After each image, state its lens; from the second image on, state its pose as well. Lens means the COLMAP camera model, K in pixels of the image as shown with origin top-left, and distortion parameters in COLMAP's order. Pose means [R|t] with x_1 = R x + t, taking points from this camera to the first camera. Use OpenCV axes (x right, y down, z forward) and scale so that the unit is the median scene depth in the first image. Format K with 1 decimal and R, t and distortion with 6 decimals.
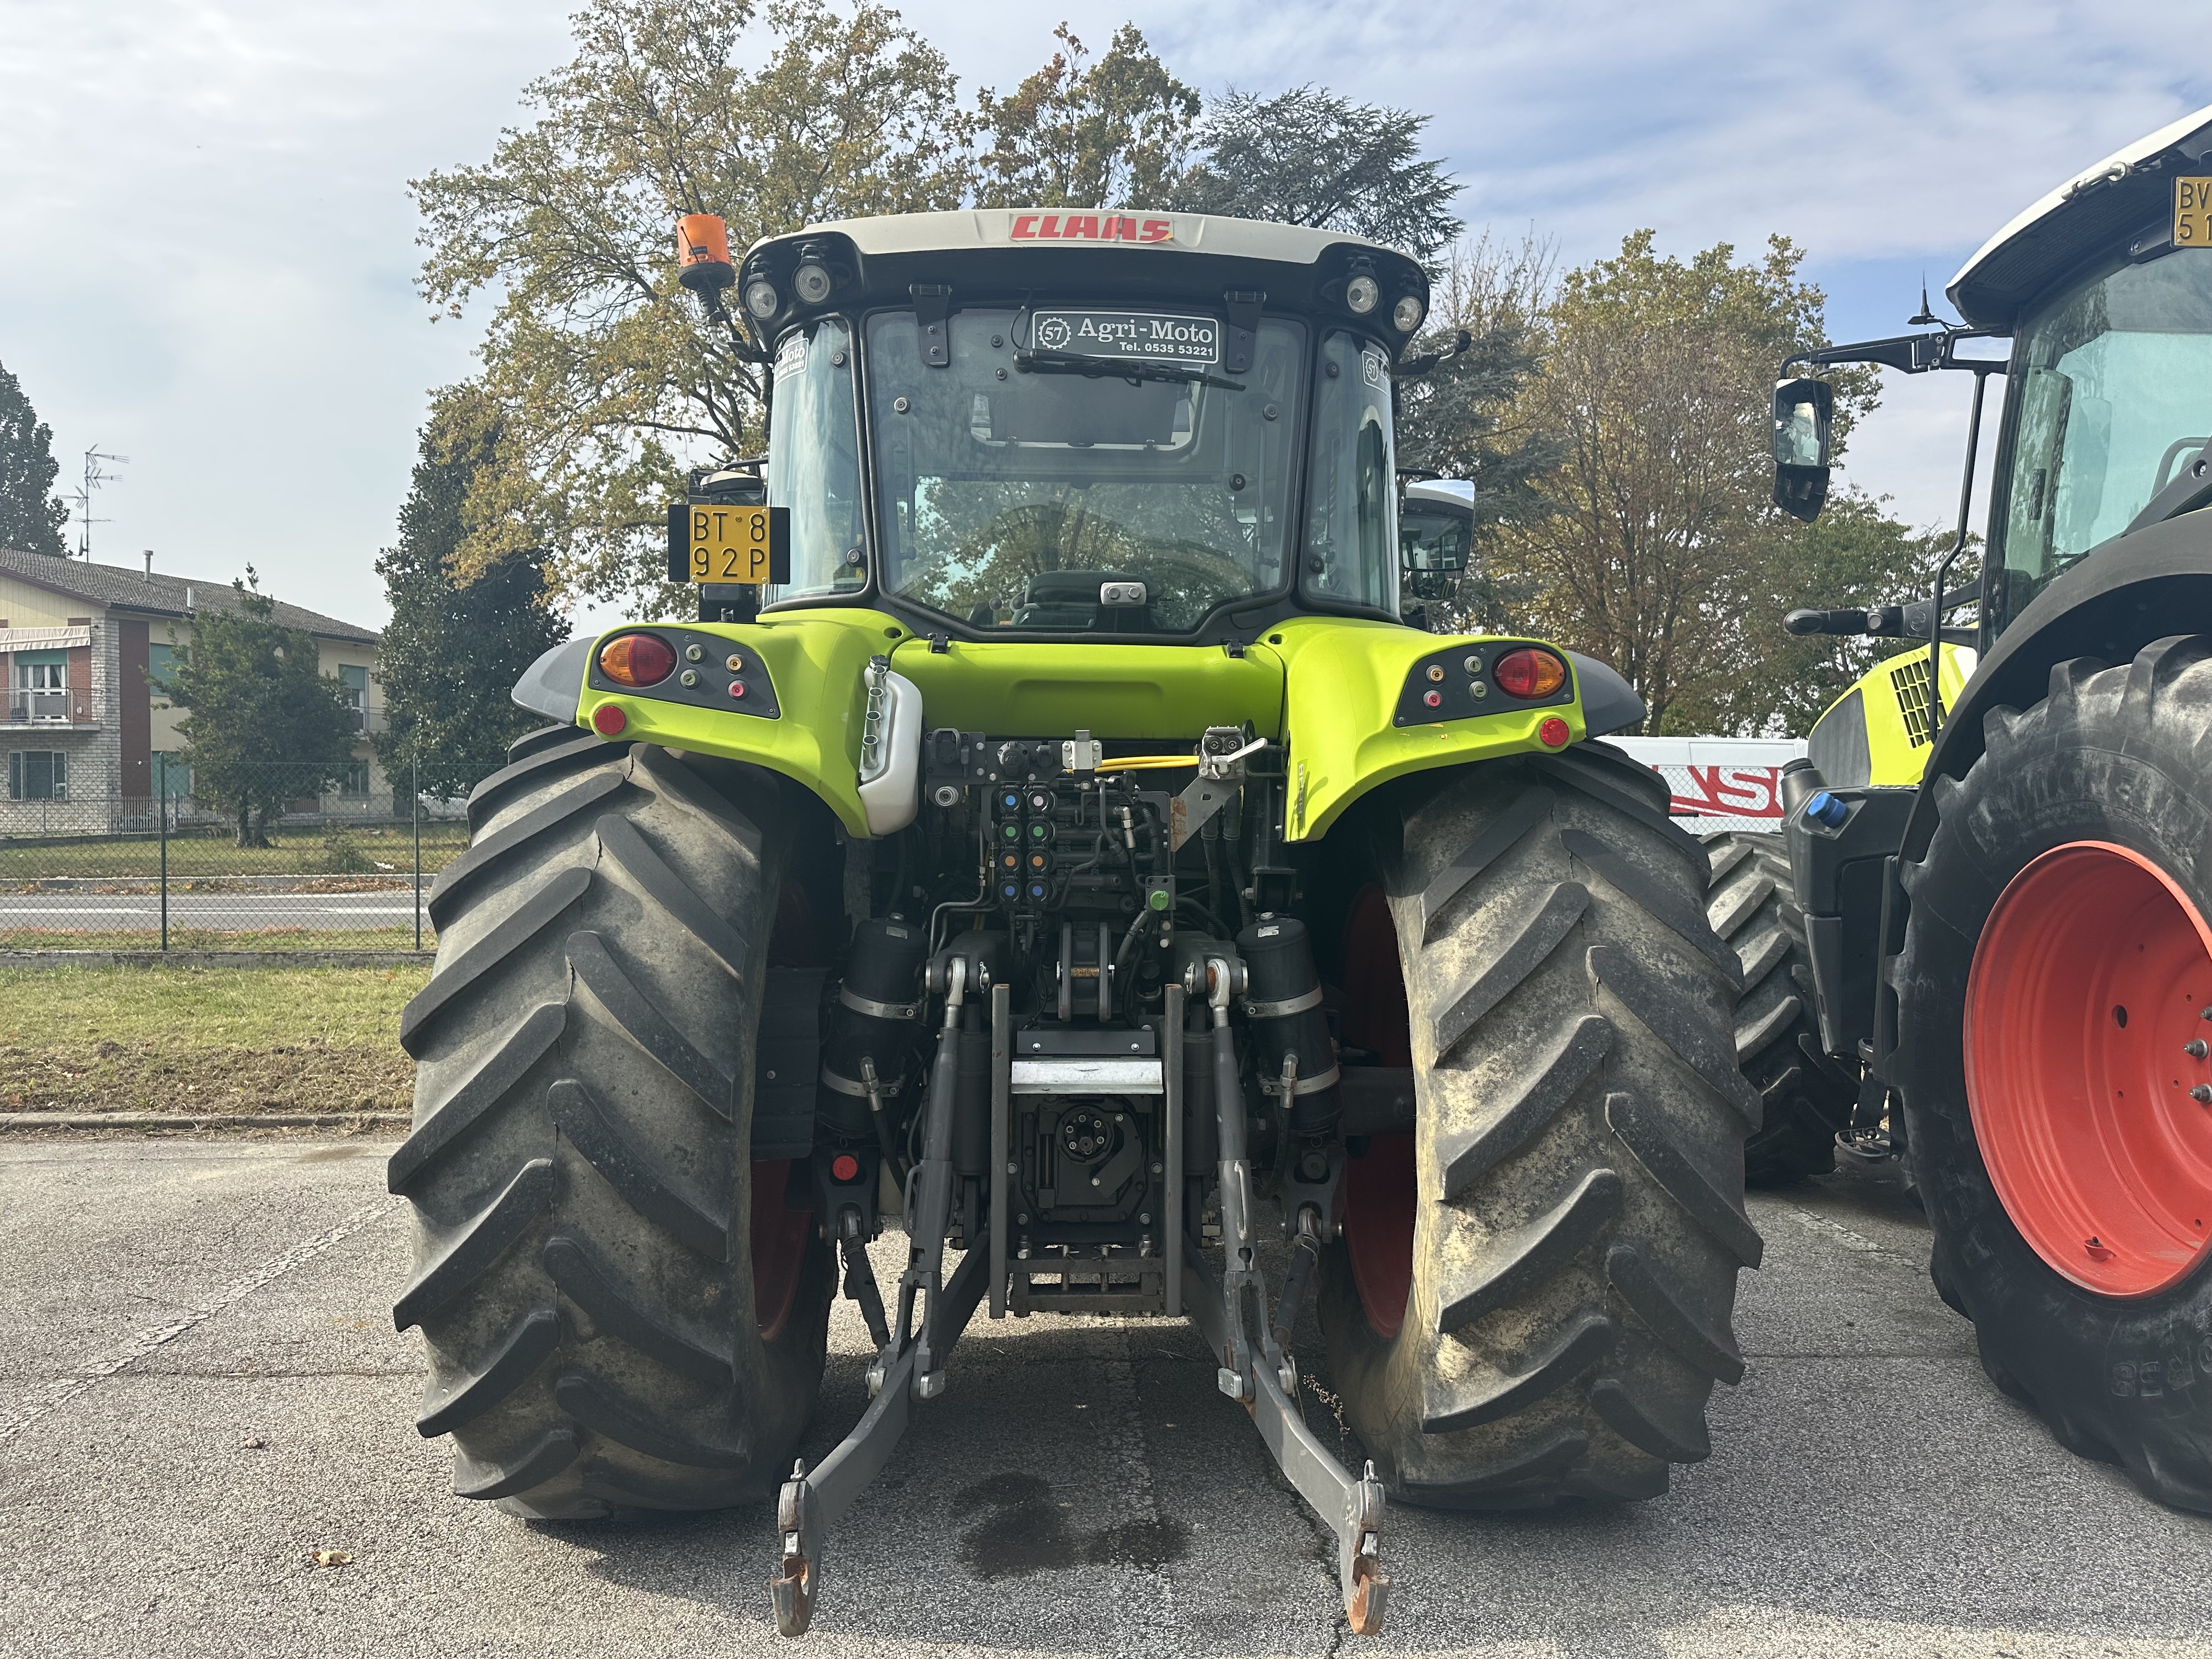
lens RADIAL K [[1561.4, 0, 1109.9], [0, 1561.4, 802.5], [0, 0, 1]] dist [0.045273, -0.038130]
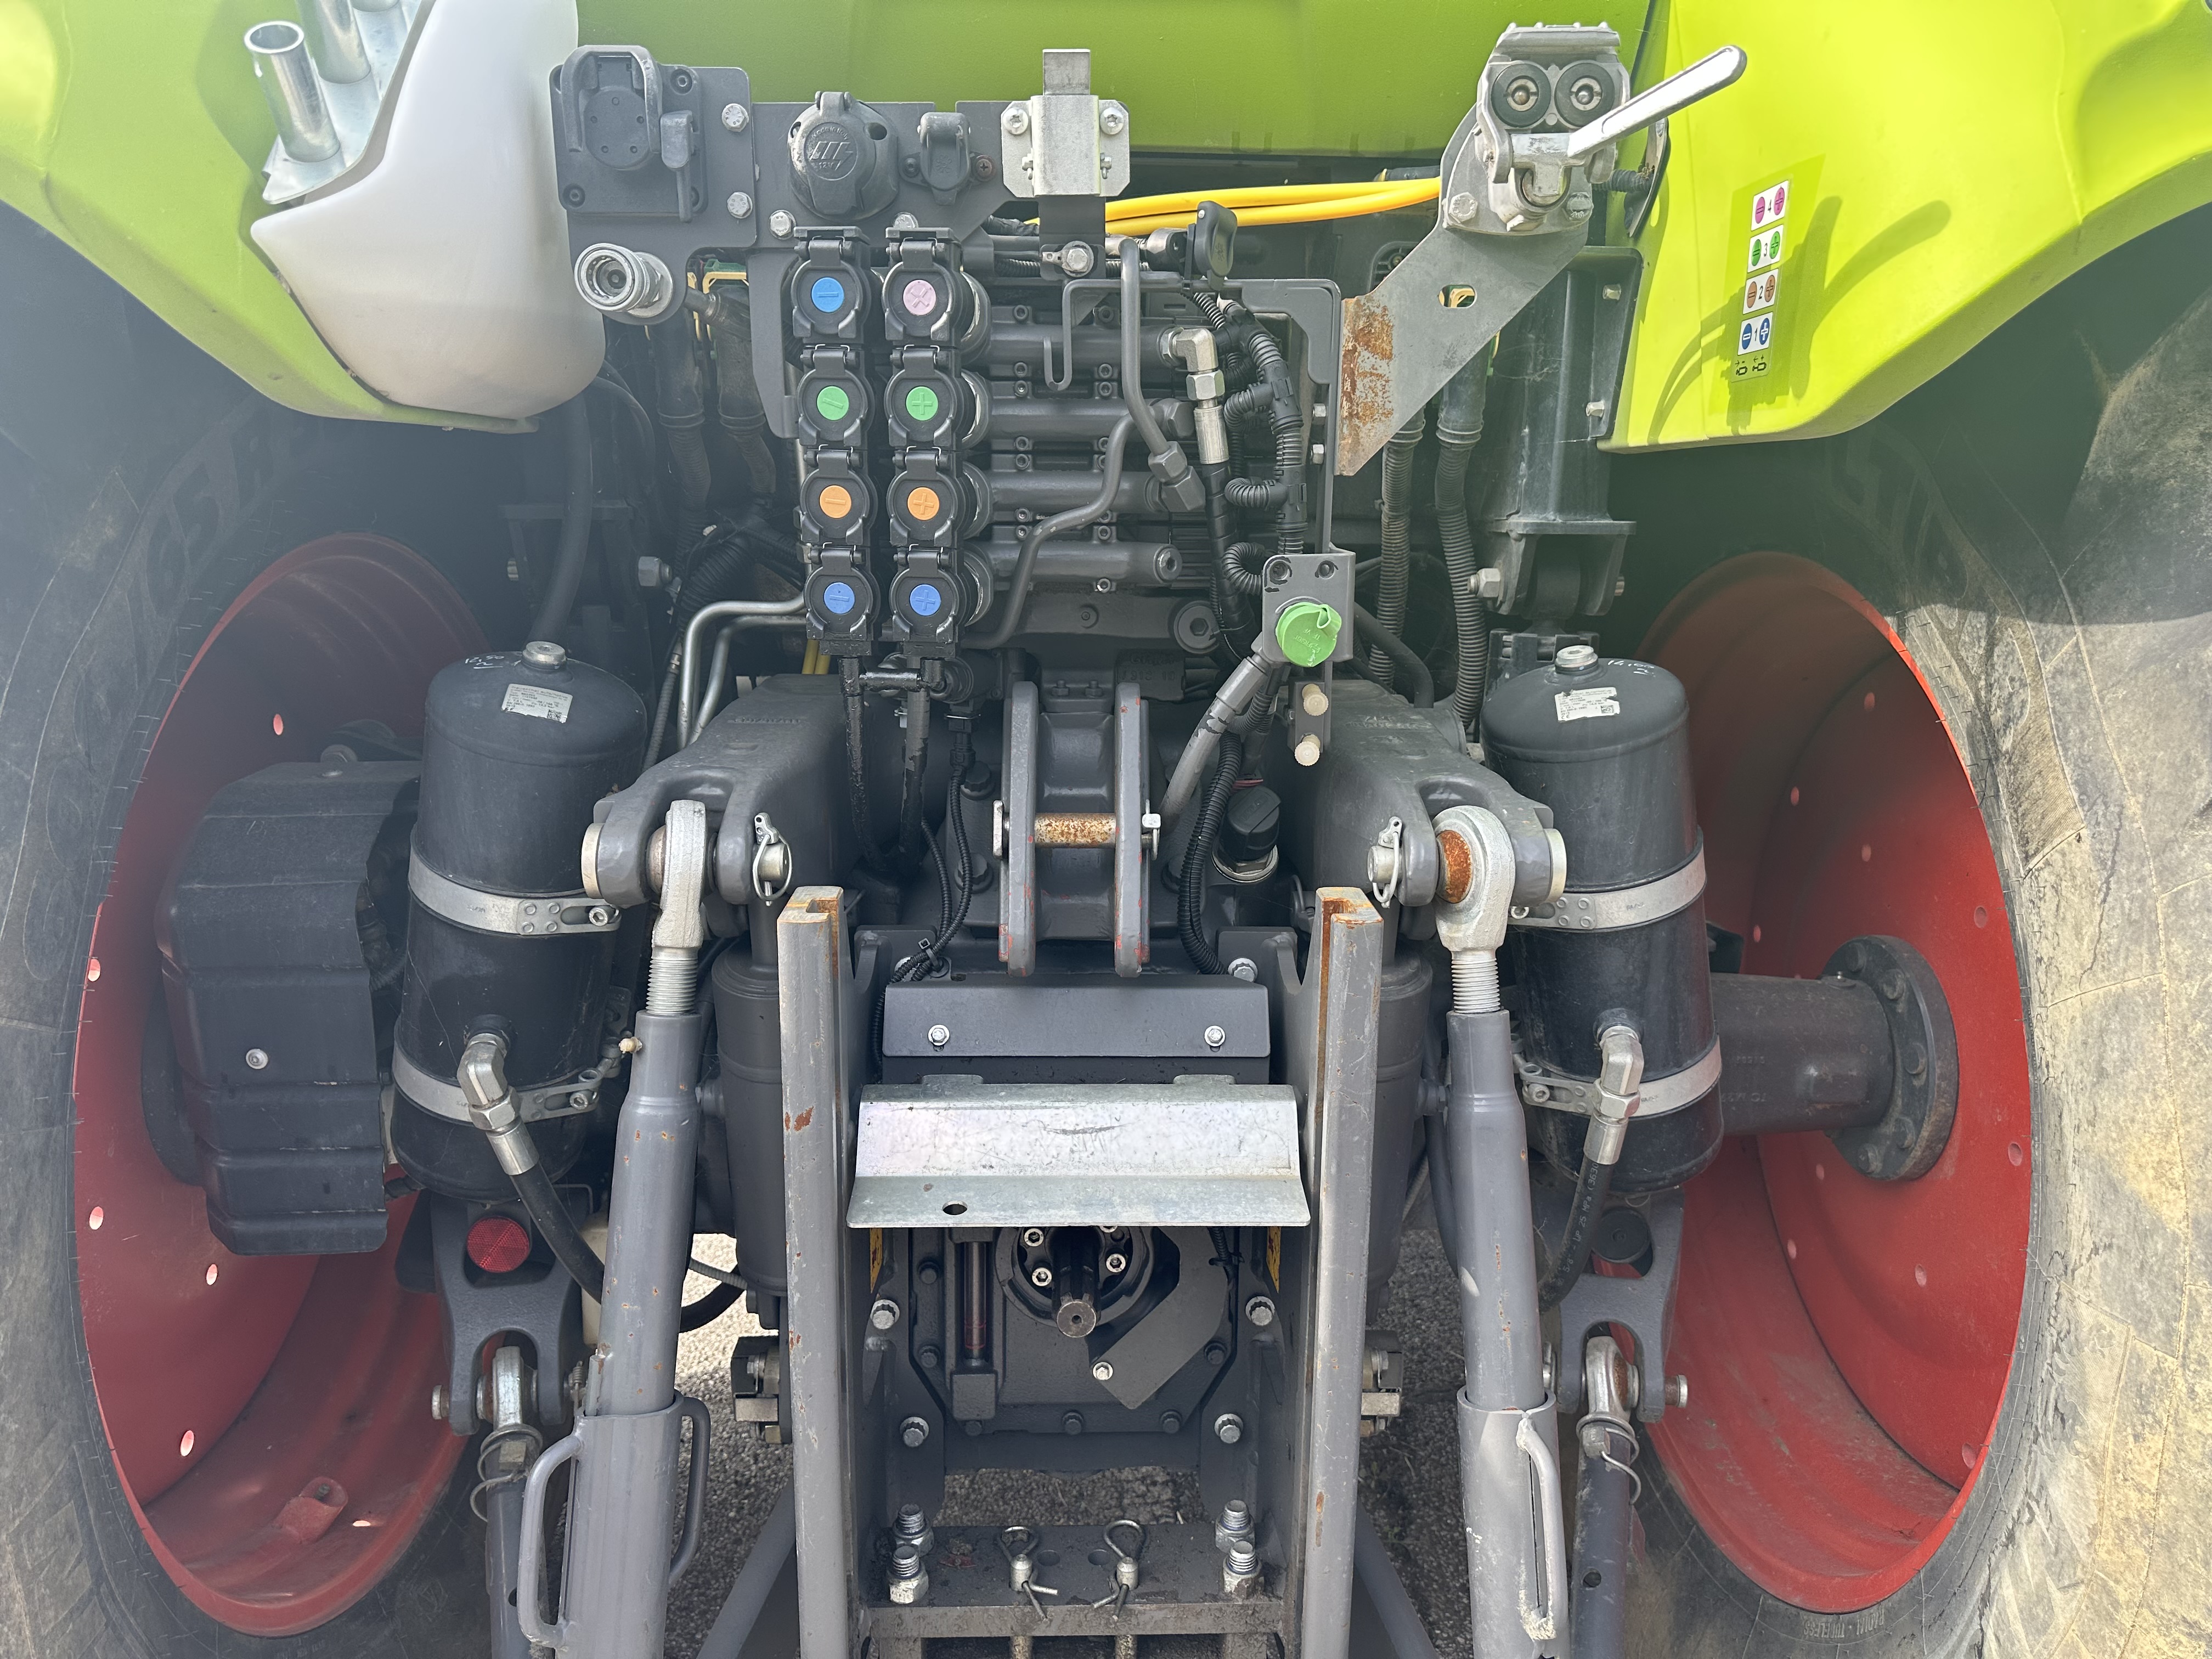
lens RADIAL K [[1625.6, 0, 1127.6], [0, 1625.6, 841.7], [0, 0, 1]] dist [0.099651, -0.146073]
pose [[0.999928, 0.007231, 0.009551, -0.007622], [-0.009412, 0.967429, 0.252967, 0.019248], [-0.007411, -0.253039, 0.967428, 0.641926]]
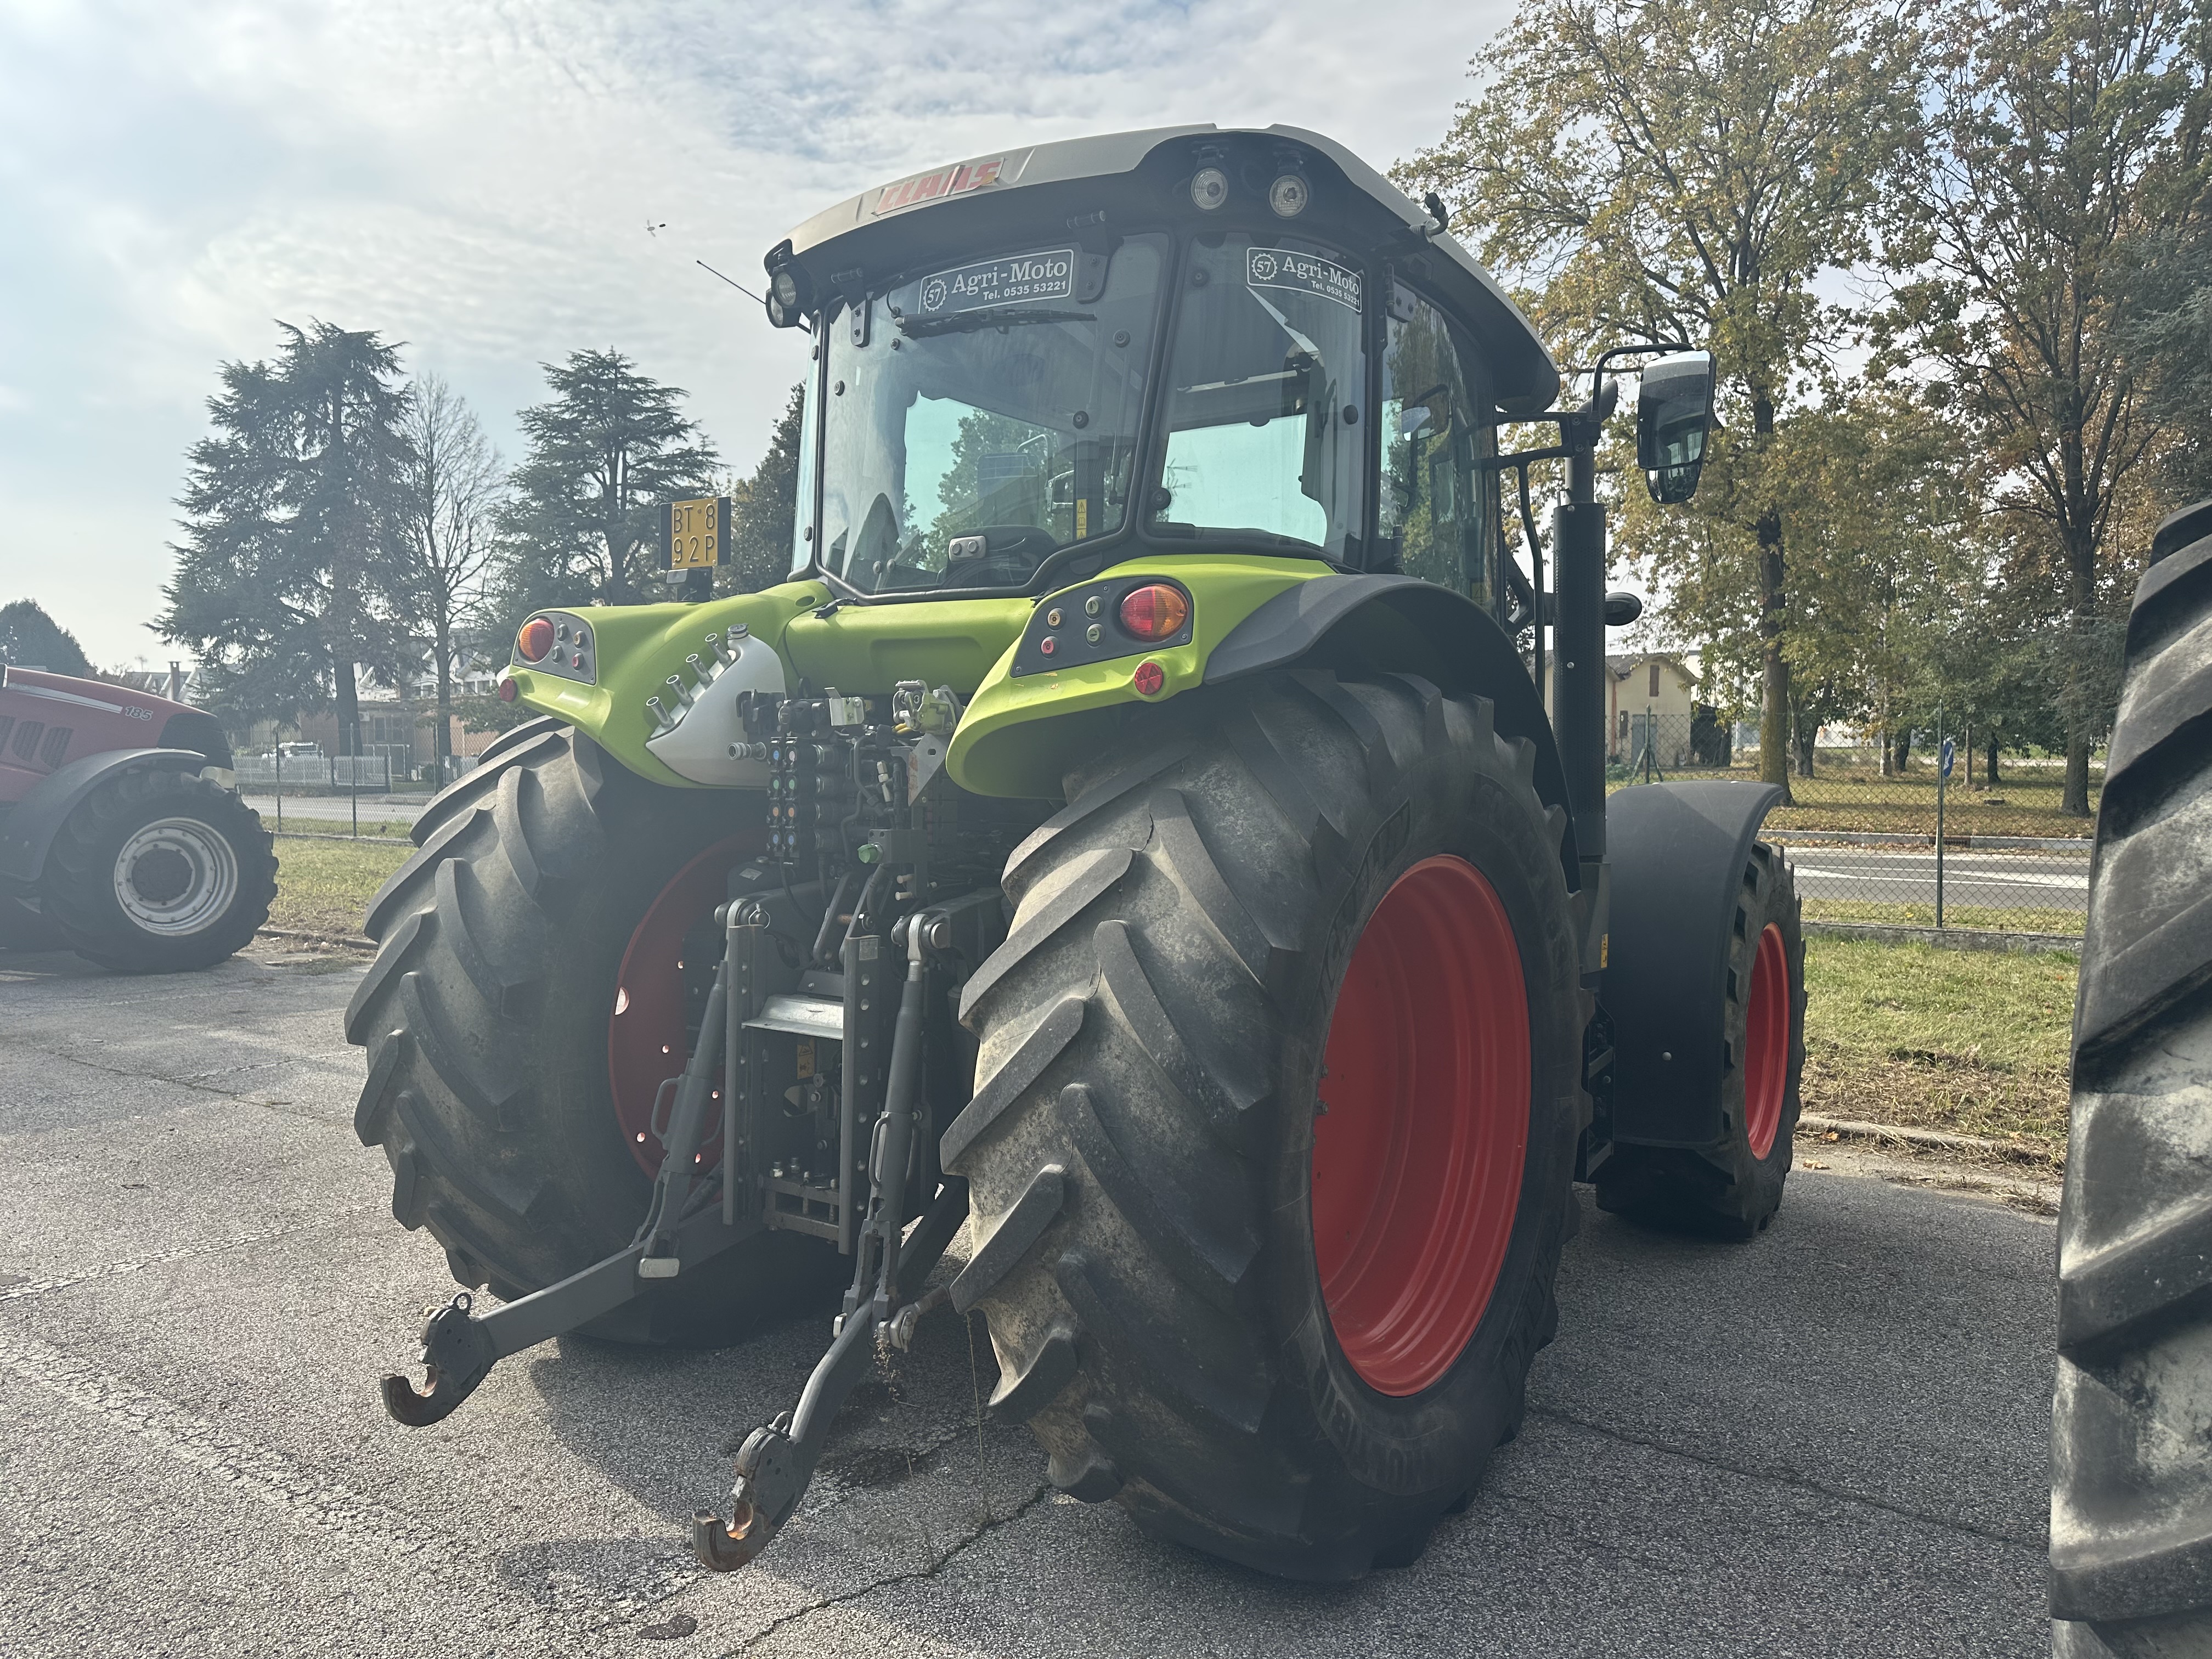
lens RADIAL K [[1573.2, 0, 1116.2], [0, 1573.2, 820.7], [0, 0, 1]] dist [0.034083, -0.045603]
pose [[0.796664, 0.022062, -0.604019, 0.752428], [0.002257, 0.999218, 0.039474, 0.001544], [0.604418, -0.032811, 0.795991, 0.267483]]
